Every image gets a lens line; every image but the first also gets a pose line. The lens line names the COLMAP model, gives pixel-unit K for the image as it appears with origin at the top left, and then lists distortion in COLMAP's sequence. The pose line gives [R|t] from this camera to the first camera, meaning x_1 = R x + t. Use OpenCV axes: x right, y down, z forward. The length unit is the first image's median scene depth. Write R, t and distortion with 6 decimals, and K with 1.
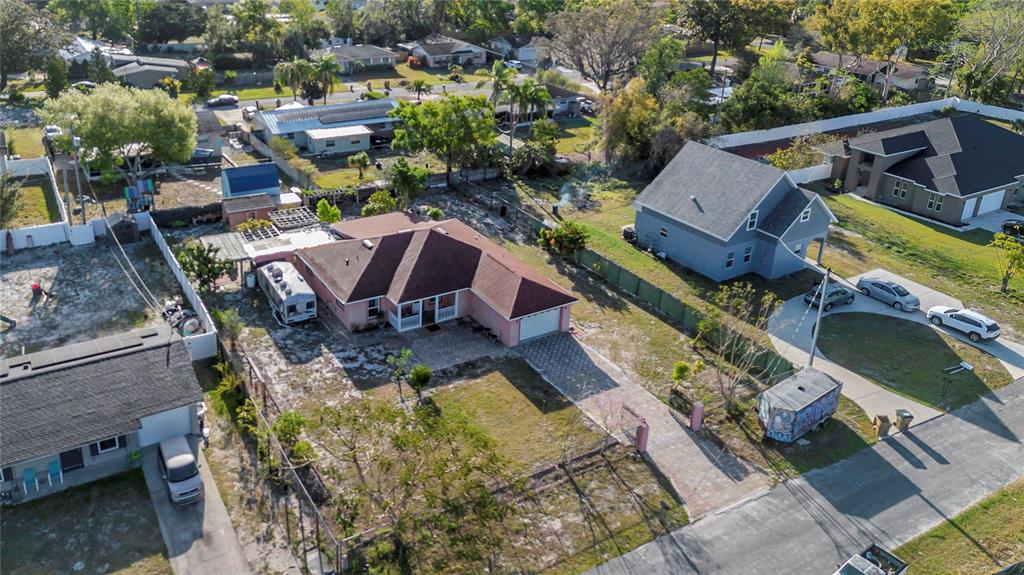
lens RADIAL K [[721.5, 0, 467.0], [0, 721.5, 286.9], [0, 0, 1]] dist [0.083949, -0.072738]
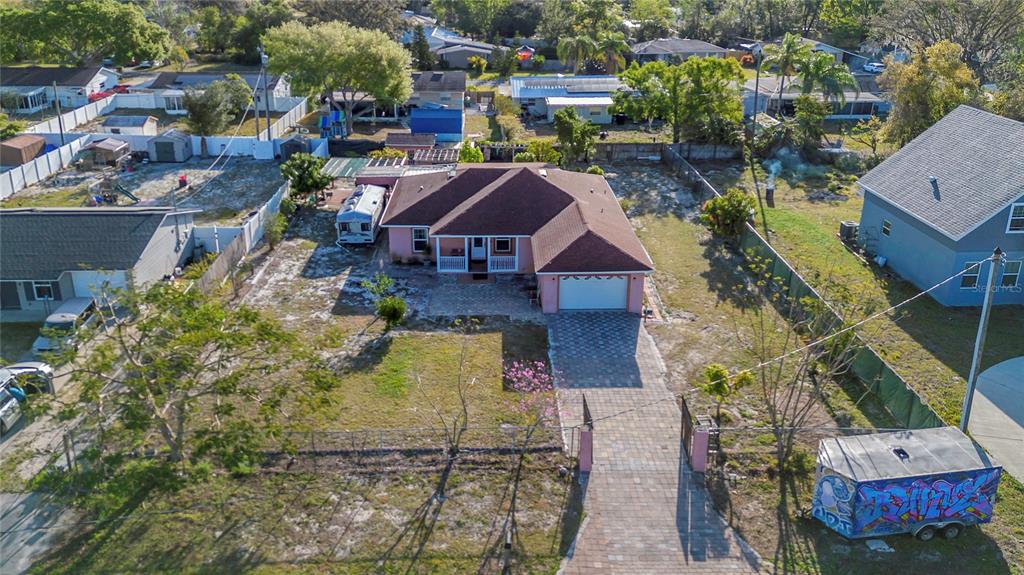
lens RADIAL K [[715.1, 0, 509.6], [0, 715.1, 267.9], [0, 0, 1]] dist [0.068600, -0.071465]
pose [[0.872235, 0.164449, -0.460611, 0.363739], [-0.197360, 0.980041, -0.023832, 0.062186], [0.447499, 0.111693, 0.887282, 0.307468]]
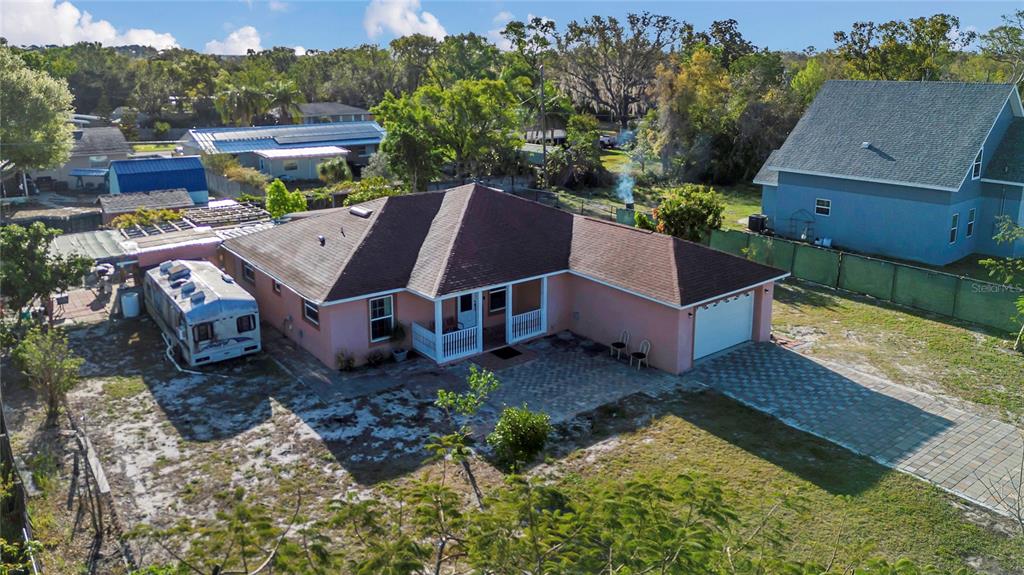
lens RADIAL K [[715.1, 0, 509.6], [0, 715.1, 267.9], [0, 0, 1]] dist [0.068600, -0.071465]
pose [[0.992336, -0.066758, 0.103982, -0.094505], [0.085403, 0.978699, -0.186692, 0.094282], [-0.089304, 0.194141, 0.976900, 0.530565]]
